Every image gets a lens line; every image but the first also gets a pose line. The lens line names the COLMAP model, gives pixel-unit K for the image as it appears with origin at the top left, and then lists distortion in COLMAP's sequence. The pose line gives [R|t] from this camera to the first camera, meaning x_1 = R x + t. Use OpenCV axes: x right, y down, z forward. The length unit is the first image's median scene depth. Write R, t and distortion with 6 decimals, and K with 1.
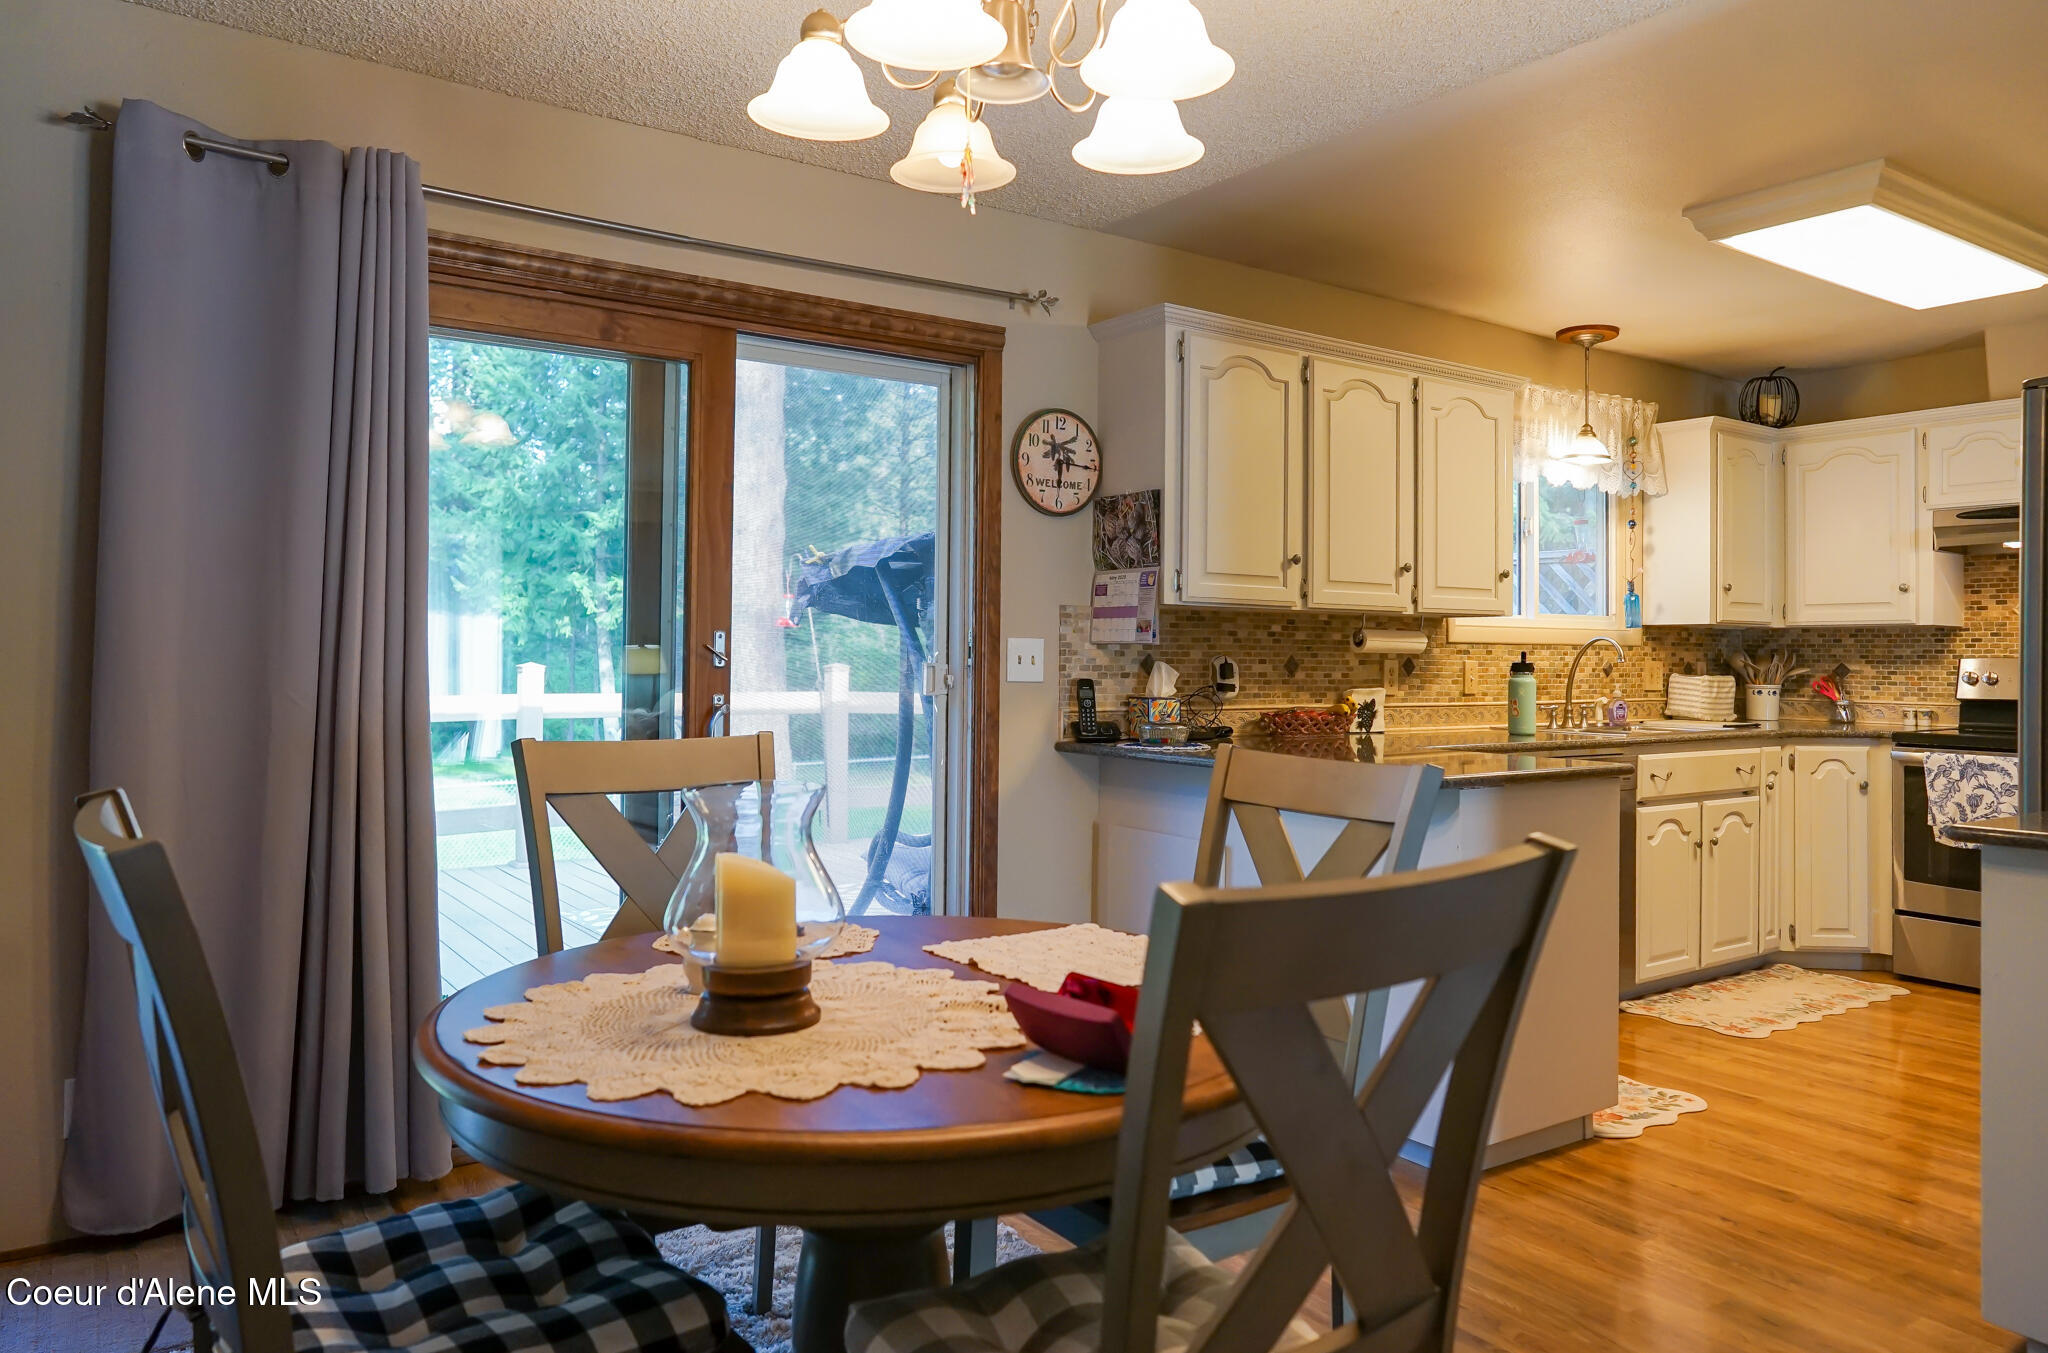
lens RADIAL K [[1397.5, 0, 1018.6], [0, 1397.5, 634.3], [0, 0, 1]] dist [-0.003930, -0.000500]
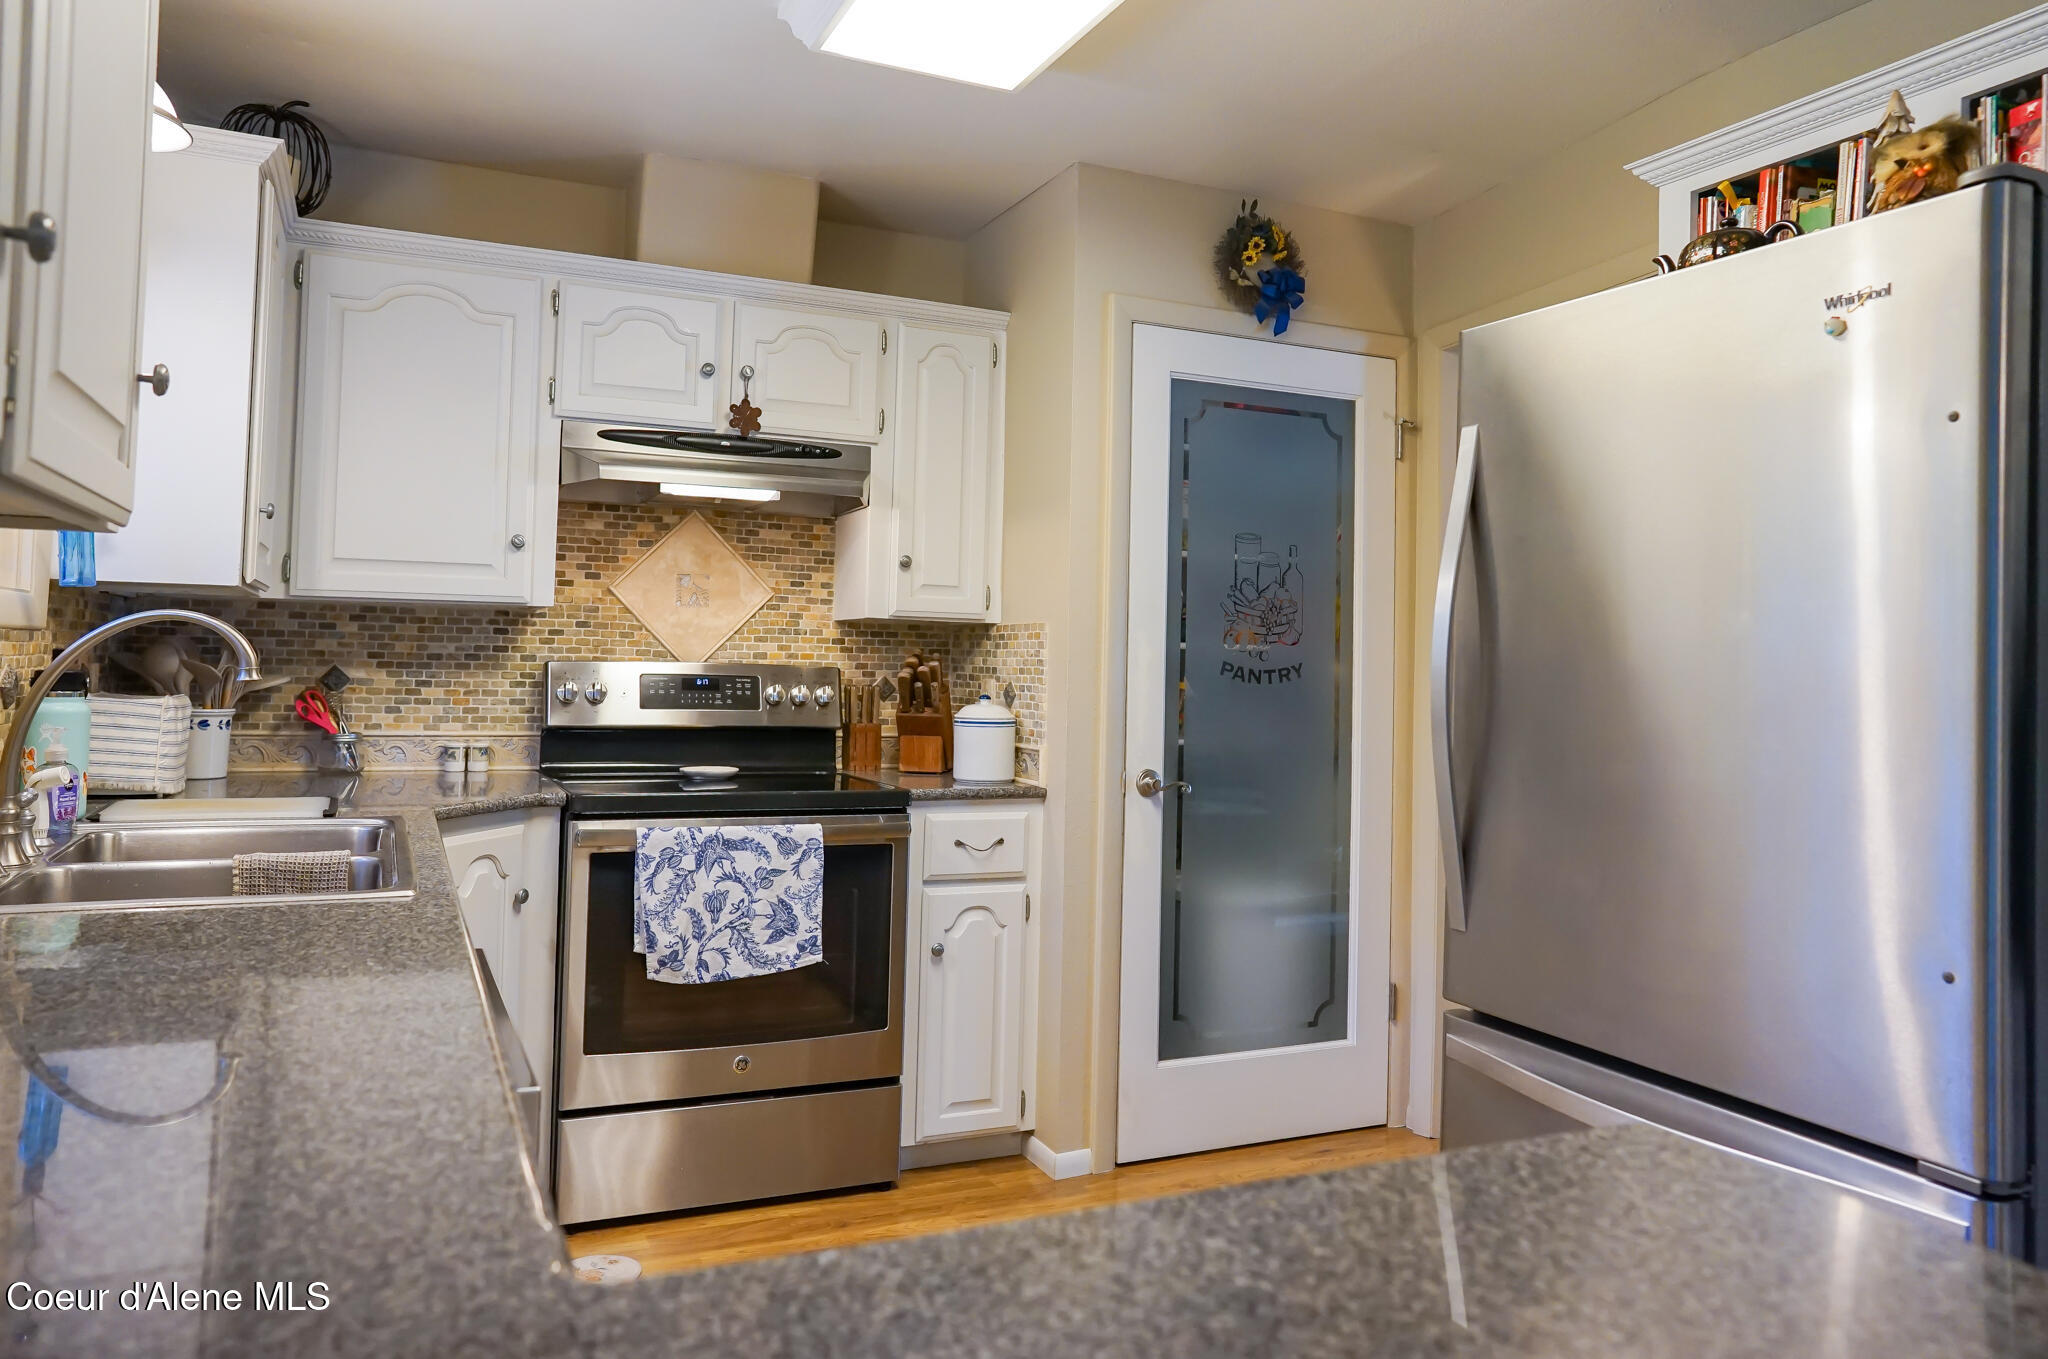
lens RADIAL K [[1397.5, 0, 1018.6], [0, 1397.5, 637.3], [0, 0, 1]] dist [-0.003930, -0.000500]
pose [[0.194842, 0.013115, 0.980747, 0.101609], [-0.036987, 0.999298, -0.006015, 0.002519], [-0.980137, -0.035103, 0.195191, 0.684411]]
